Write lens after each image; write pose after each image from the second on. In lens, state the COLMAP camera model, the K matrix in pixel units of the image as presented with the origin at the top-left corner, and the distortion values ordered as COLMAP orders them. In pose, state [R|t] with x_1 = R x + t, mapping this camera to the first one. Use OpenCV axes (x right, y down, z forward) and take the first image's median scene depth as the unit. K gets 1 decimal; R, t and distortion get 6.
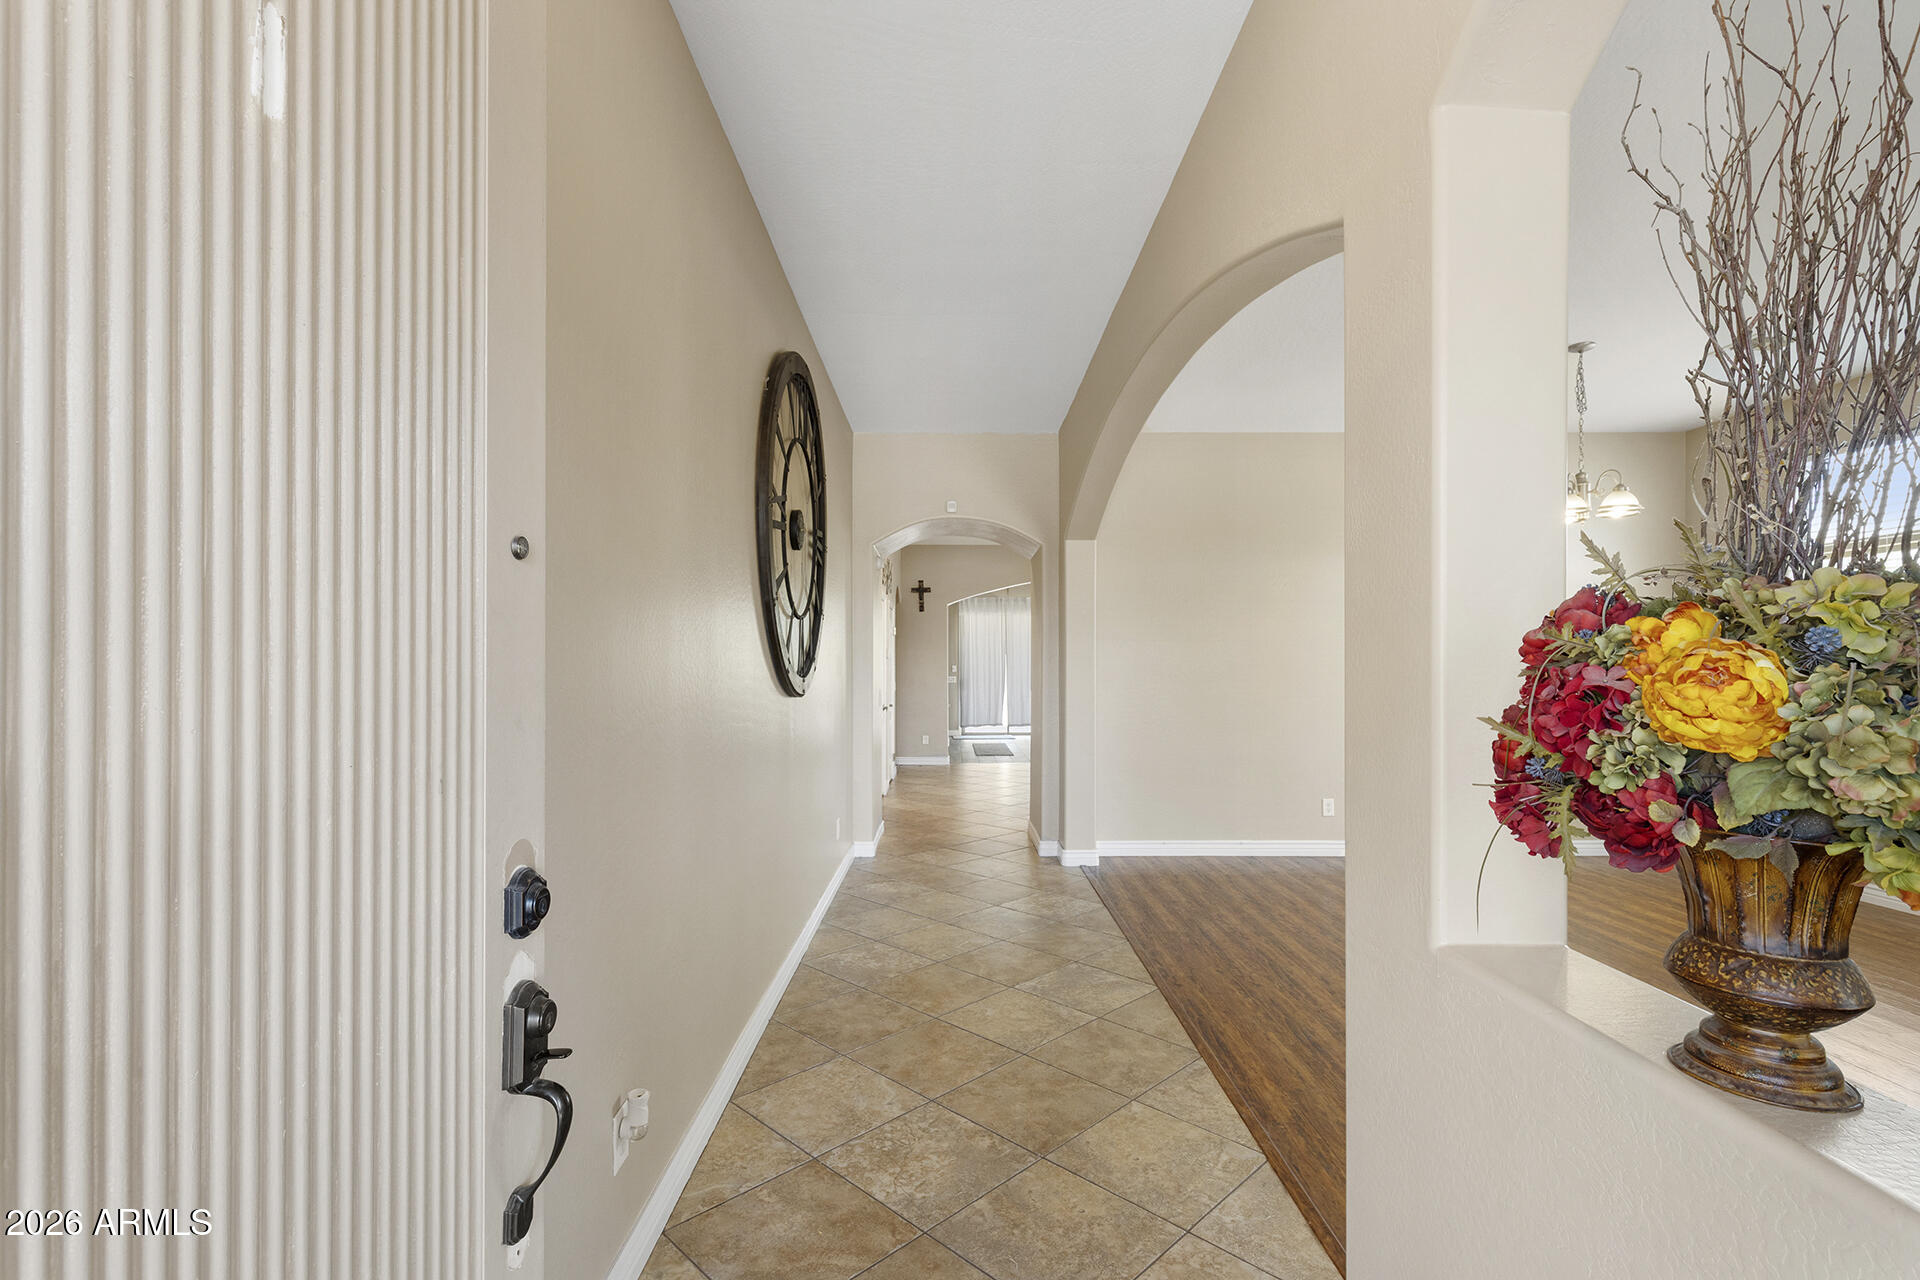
lens RADIAL K [[870.0, 0, 959.7], [0, 870.0, 665.4], [0, 0, 1]] dist [0.010547, -0.000811]
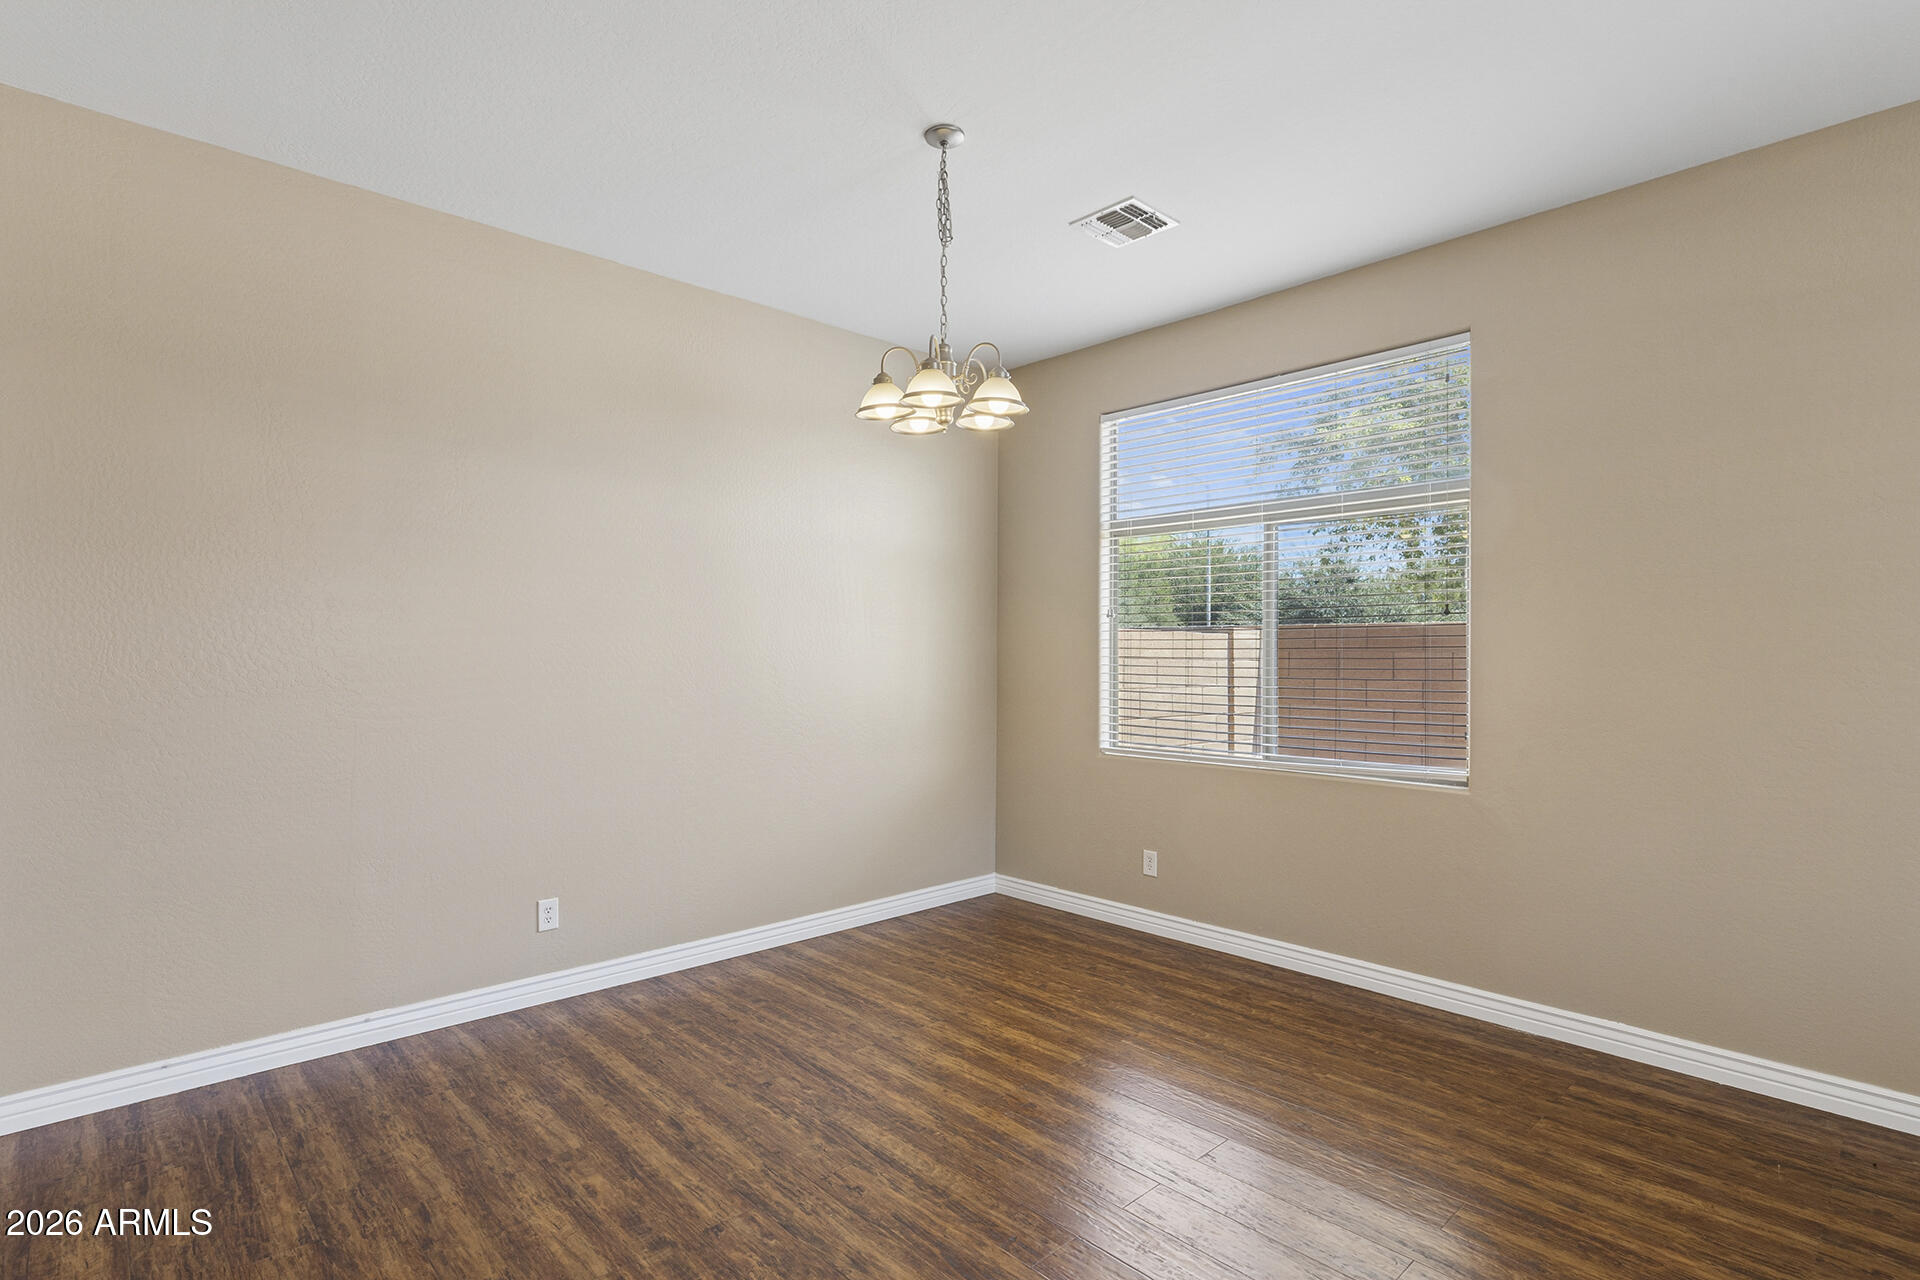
lens RADIAL K [[951.8, 0, 954.2], [0, 951.8, 646.3], [0, 0, 1]] dist [-0.002821, 0.001548]
pose [[0.737977, 0.006532, 0.674794, 0.265389], [-0.004373, 0.999978, -0.004897, -0.008589], [-0.674811, 0.000663, 0.737990, 0.491798]]
